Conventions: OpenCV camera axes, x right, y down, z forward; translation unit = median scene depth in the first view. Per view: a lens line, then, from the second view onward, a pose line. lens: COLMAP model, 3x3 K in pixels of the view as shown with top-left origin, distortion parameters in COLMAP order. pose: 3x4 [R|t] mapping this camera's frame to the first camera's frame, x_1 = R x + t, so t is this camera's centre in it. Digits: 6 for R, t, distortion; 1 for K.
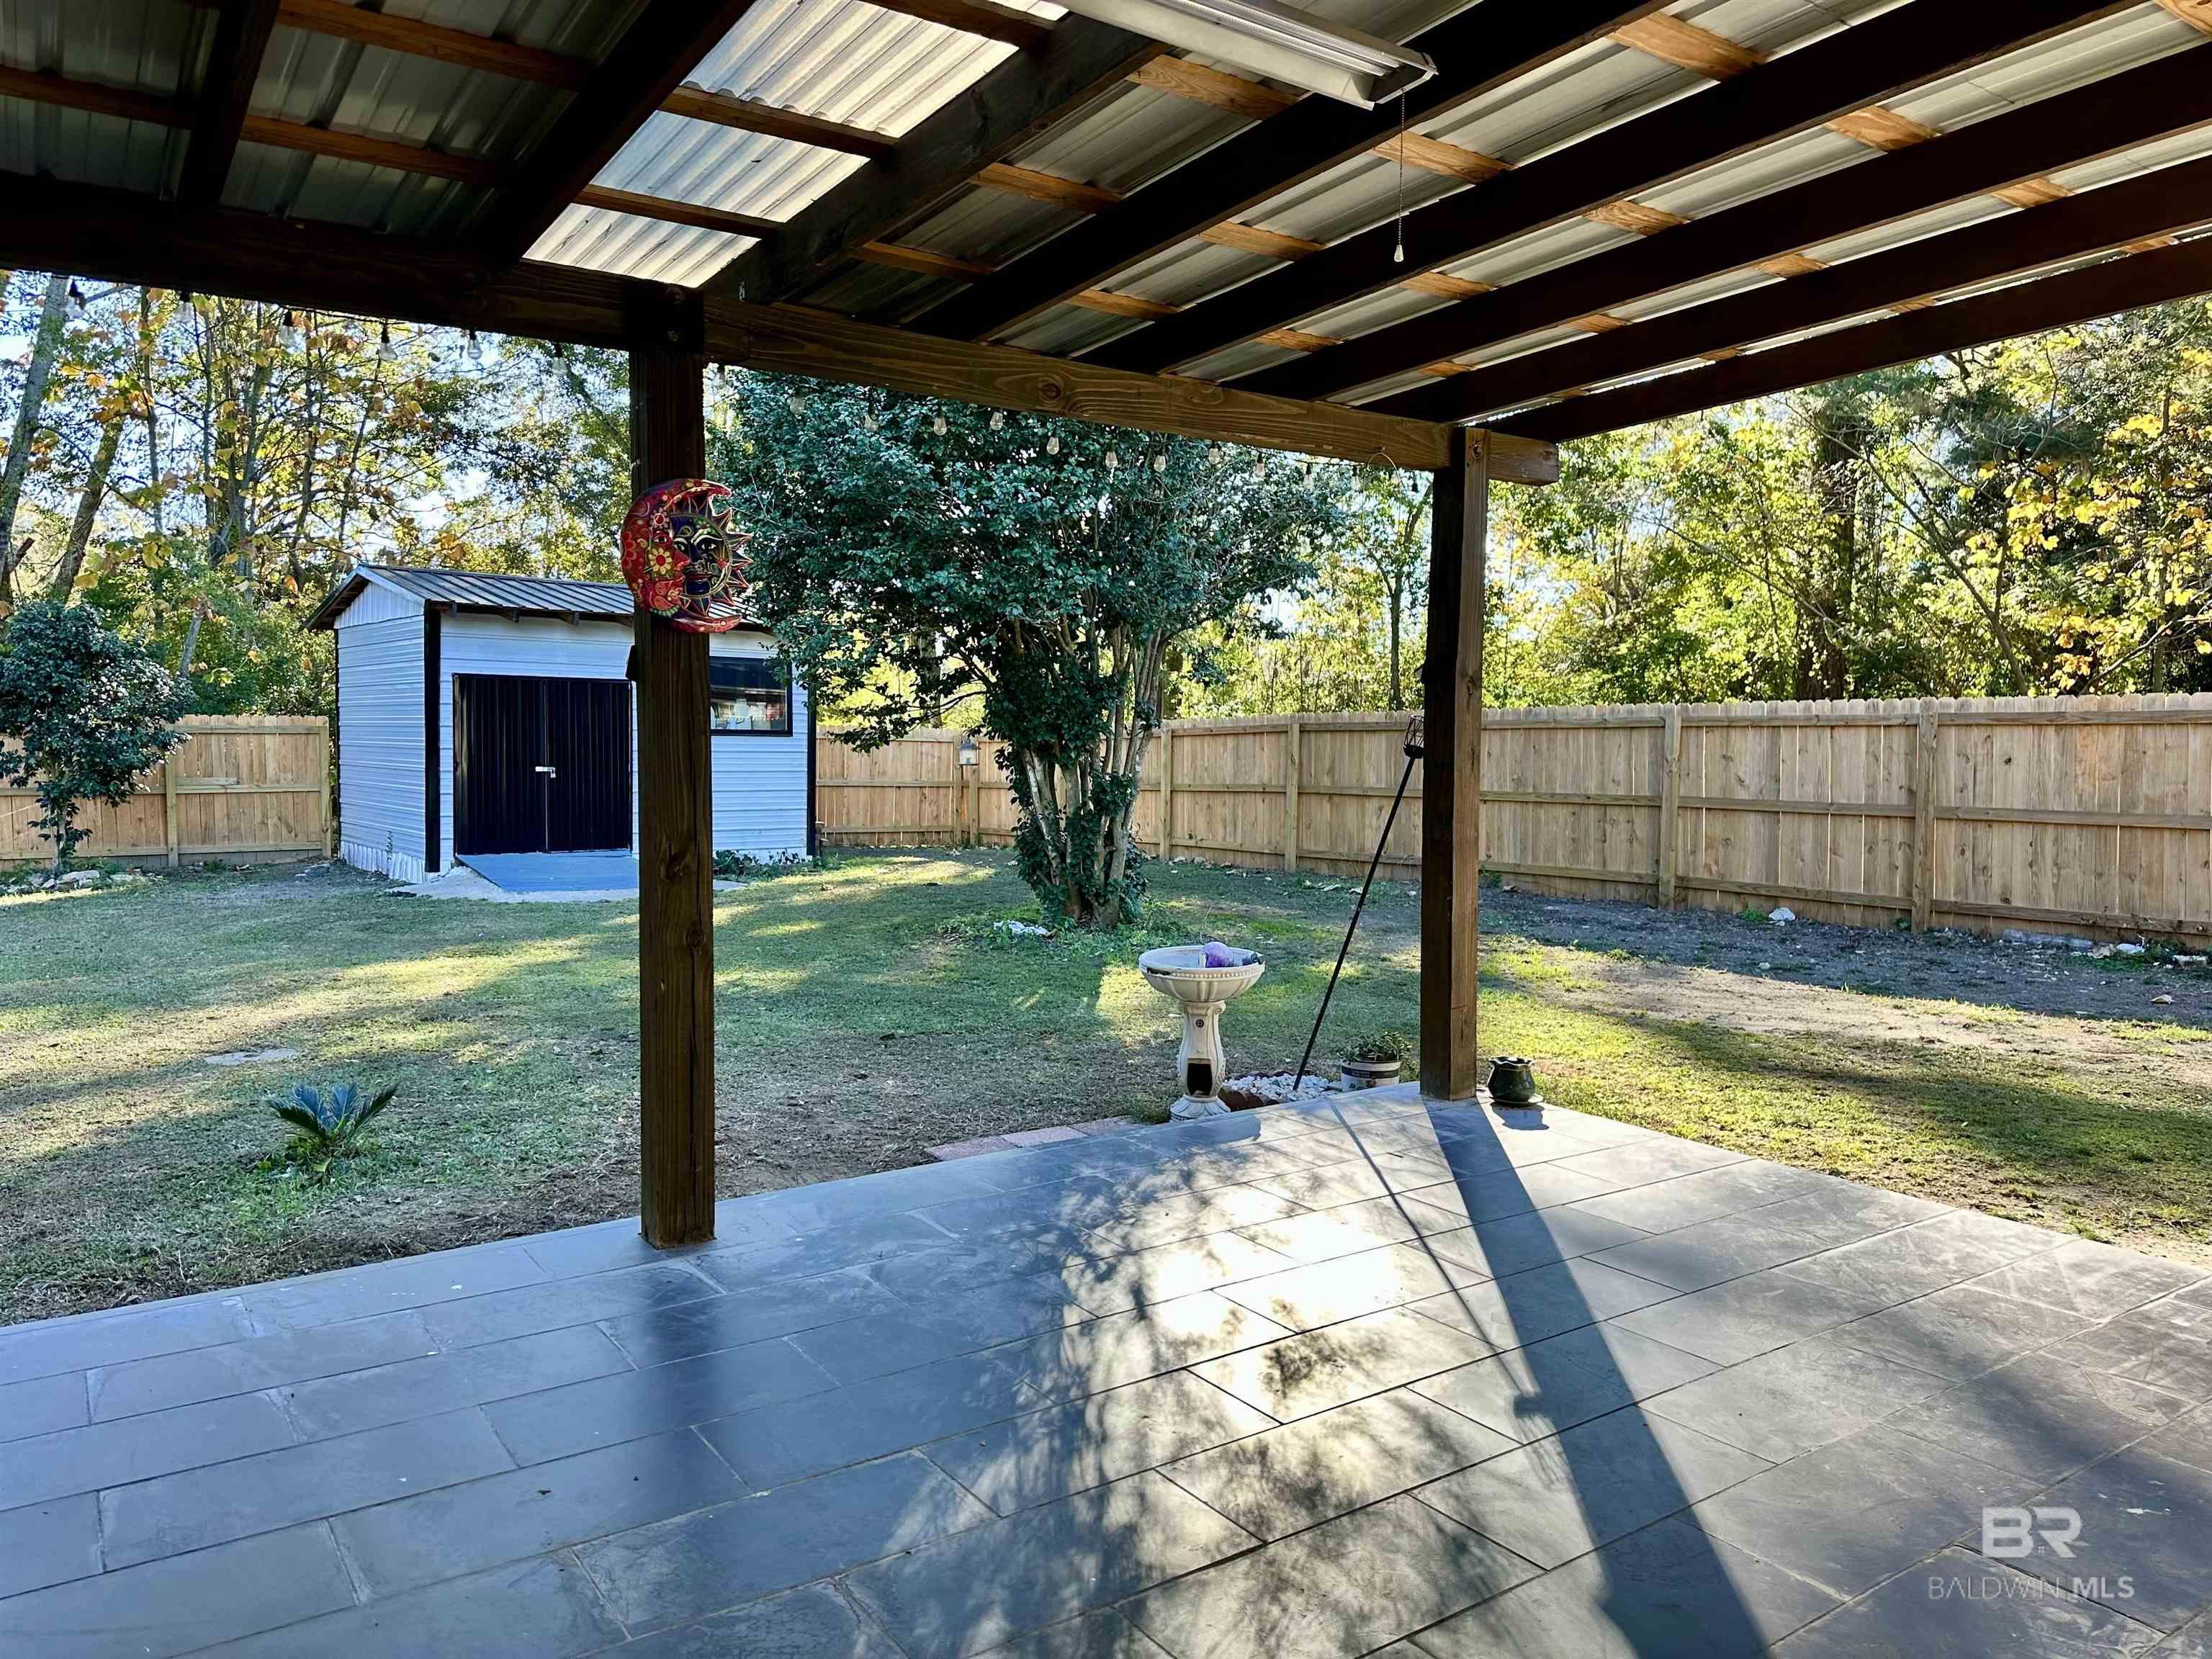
lens RADIAL K [[1522.6, 0, 1114.9], [0, 1522.6, 824.4], [0, 0, 1]] dist [-0.011489, -0.013264]
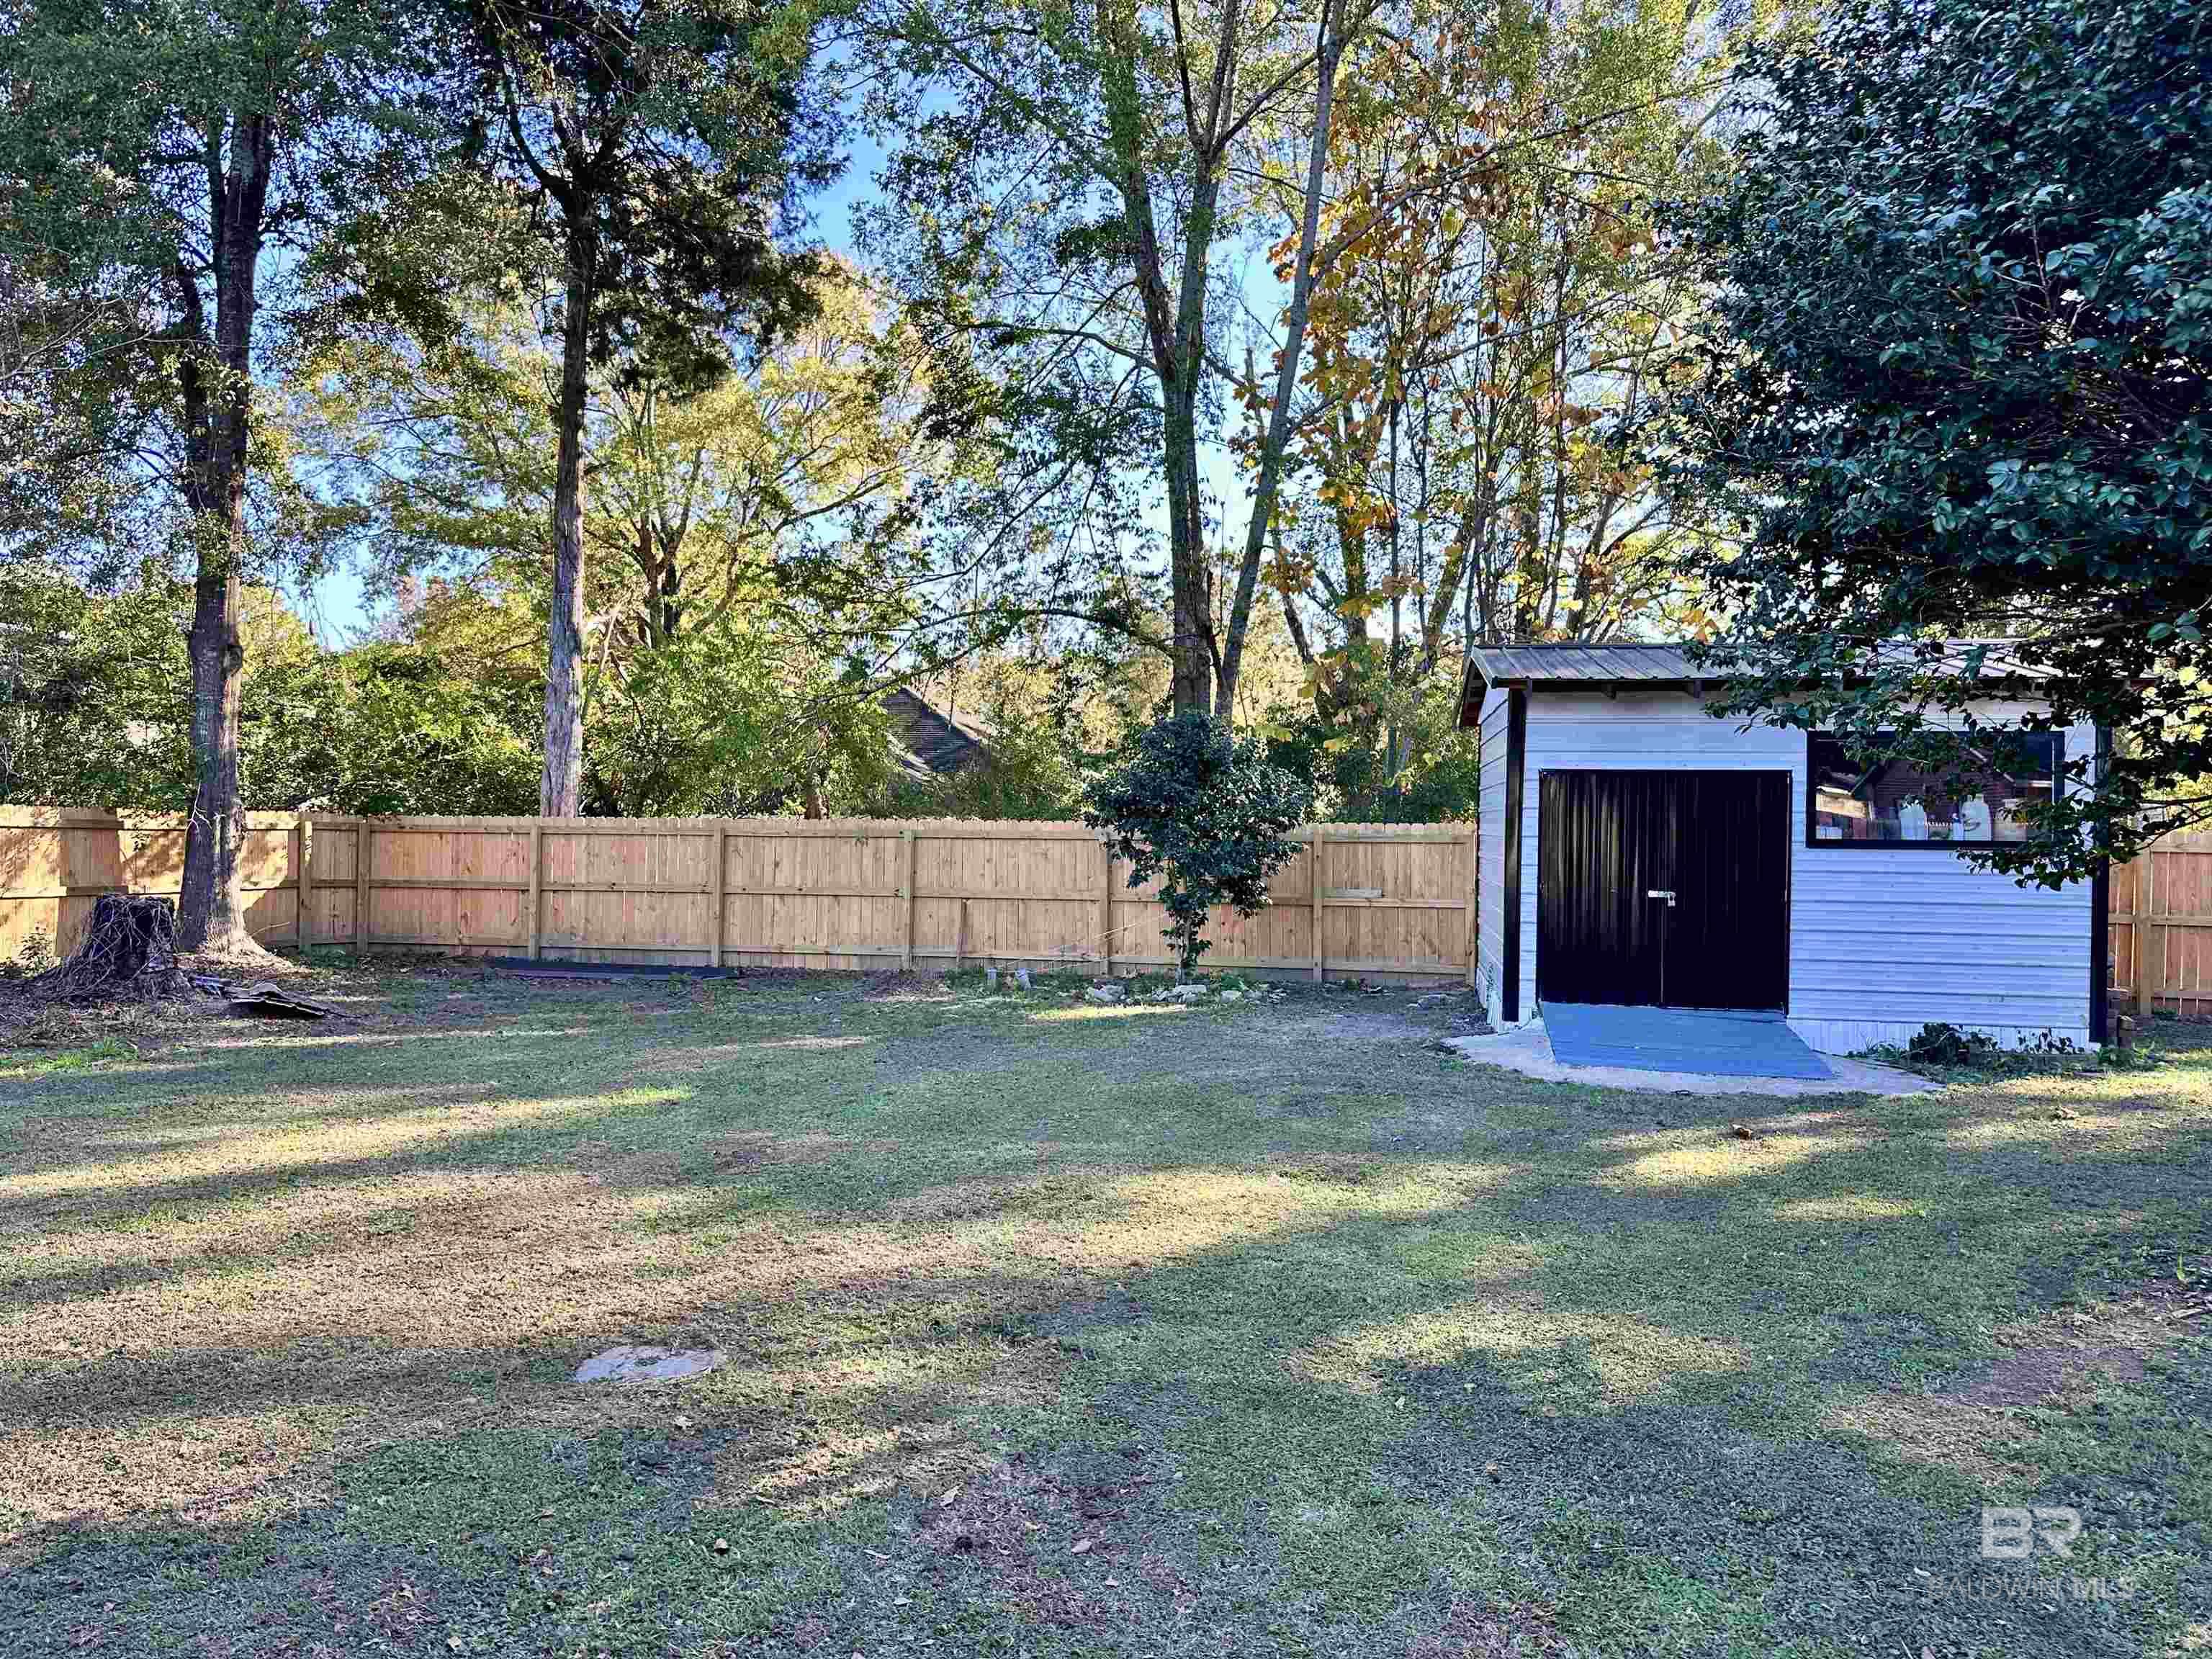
lens RADIAL K [[1522.6, 0, 1105.7], [0, 1522.6, 813.1], [0, 0, 1]] dist [-0.011489, -0.013264]
pose [[0.640357, -0.007663, -0.768040, 0.020757], [-0.051619, 0.997260, -0.052987, -0.023314], [0.766341, 0.073576, 0.638207, 0.332389]]
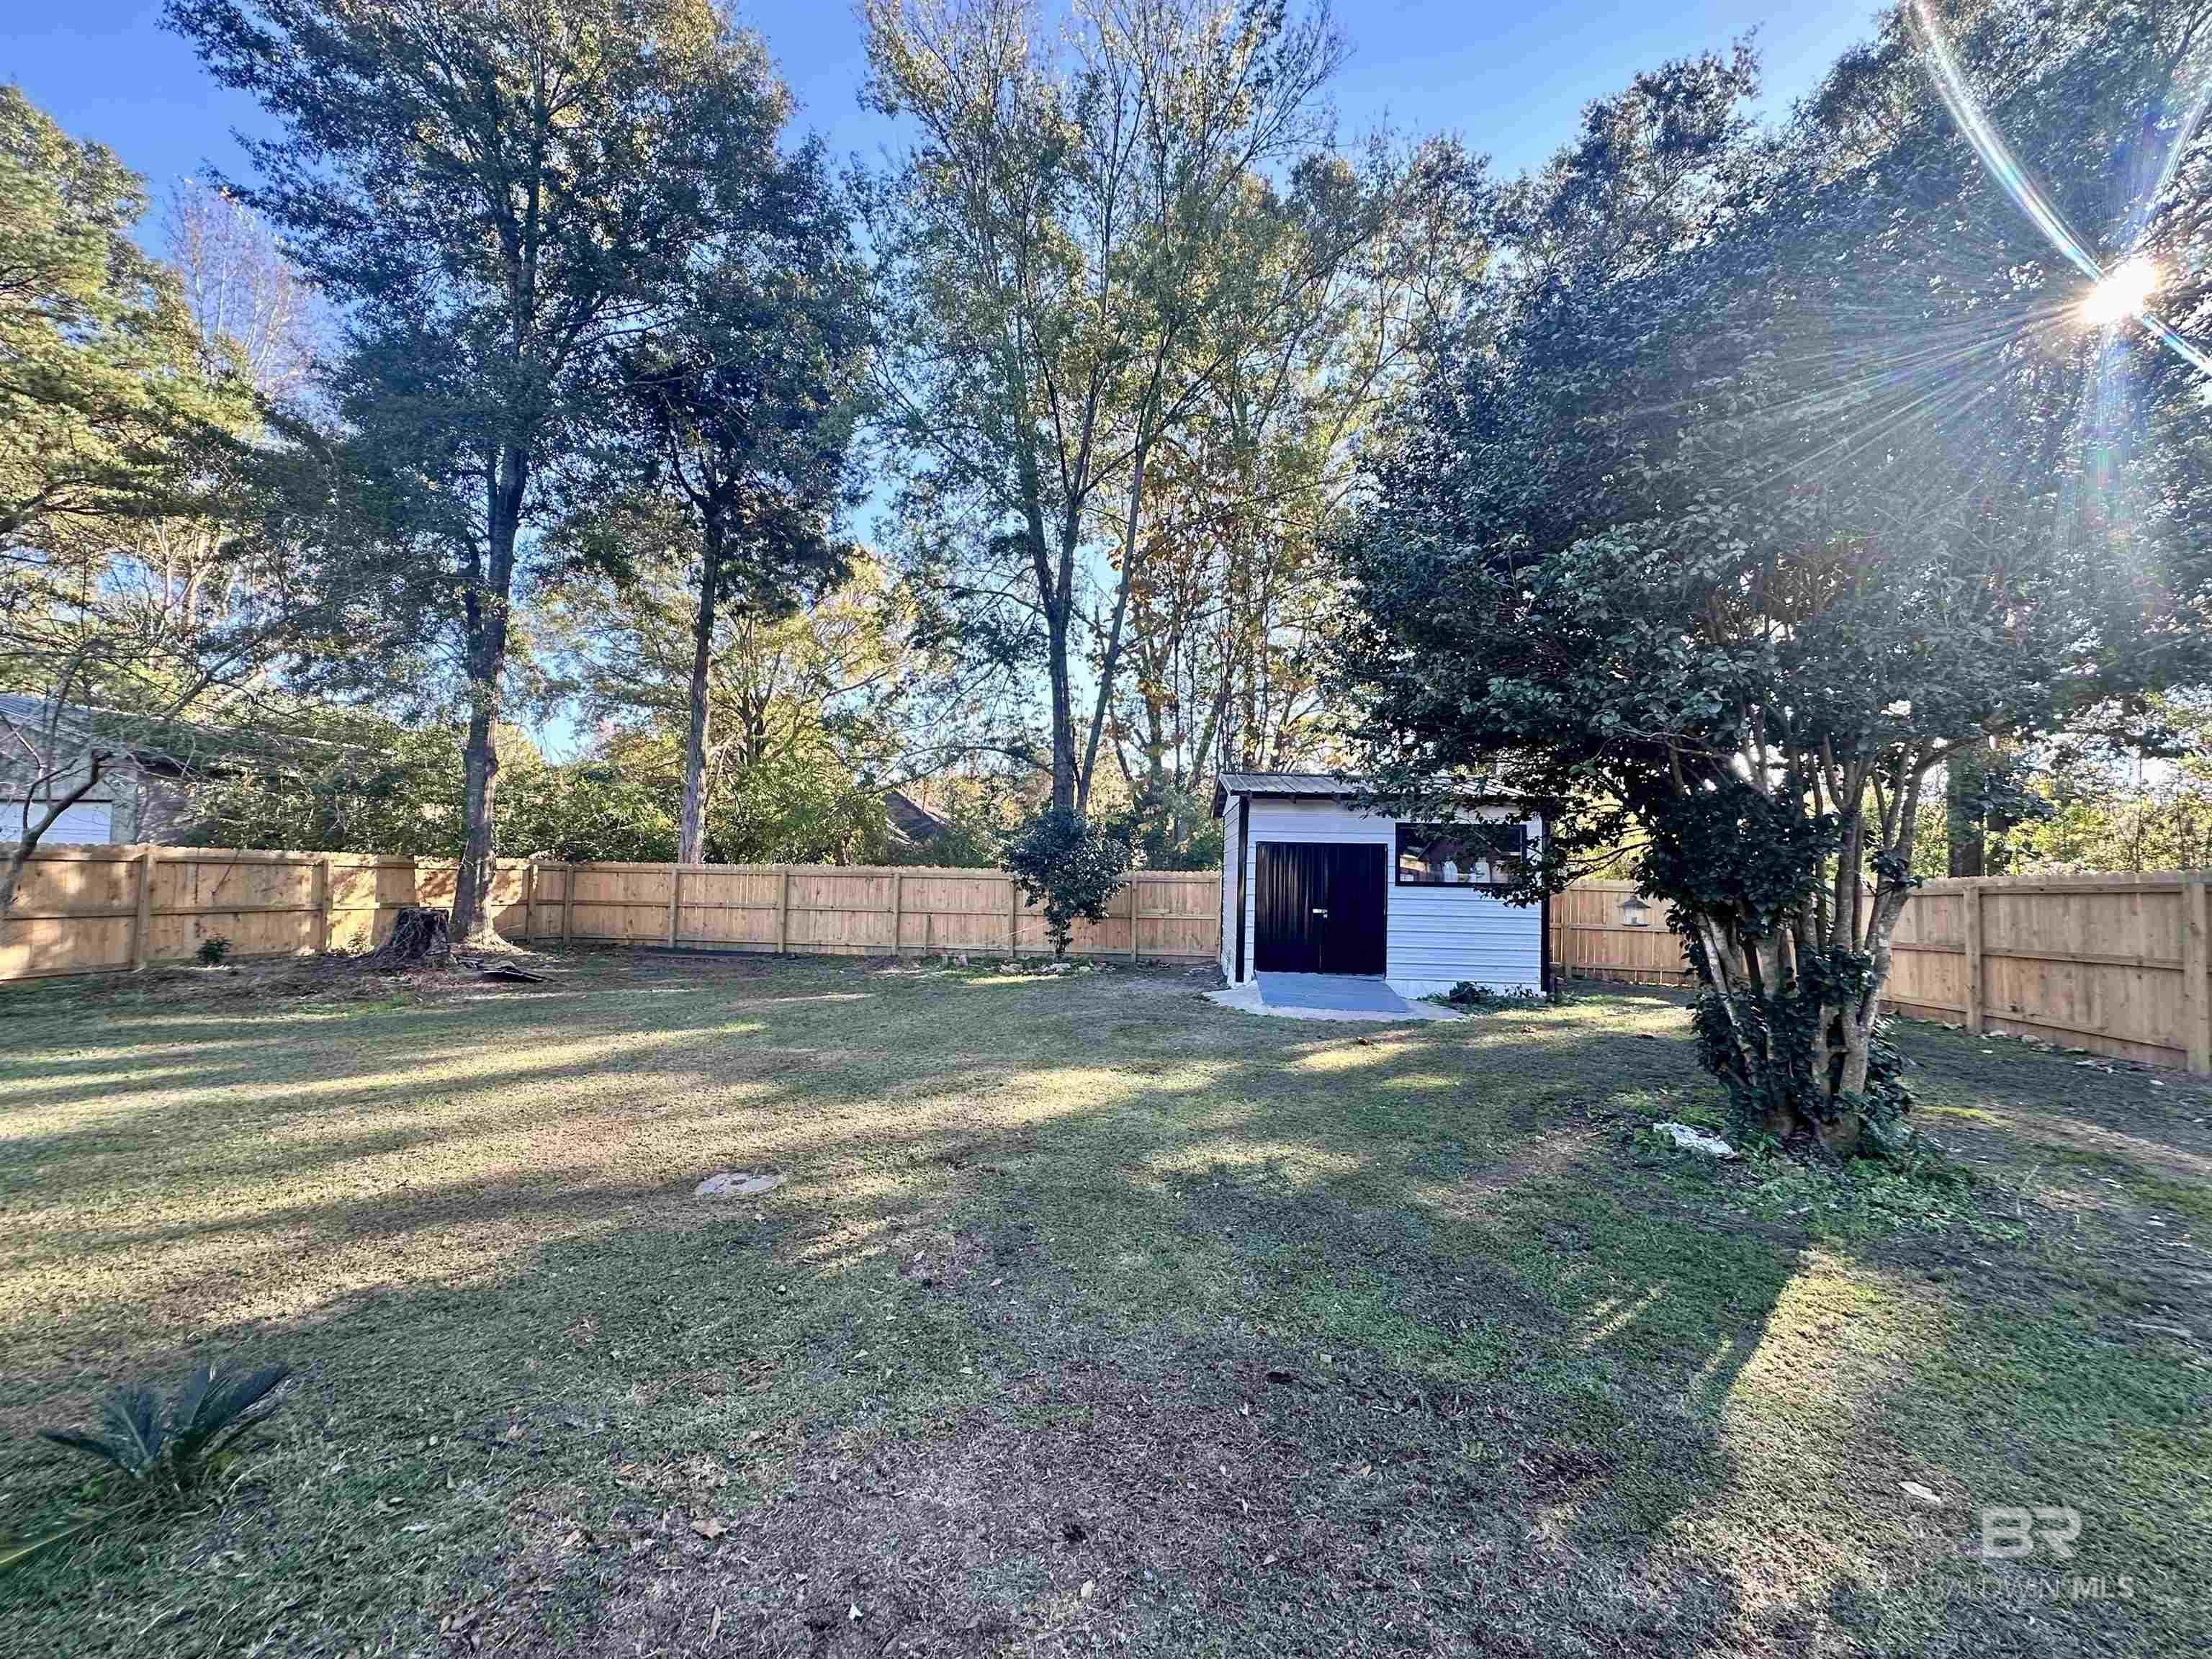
lens RADIAL K [[875.7, 0, 1127.2], [0, 875.7, 831.3], [0, 0, 1]] dist [0.009066, 0.000004]
pose [[0.734392, -0.029511, -0.678084, 0.027519], [-0.050605, 0.993893, -0.098064, -0.022336], [0.676837, 0.106332, 0.728413, 0.326310]]
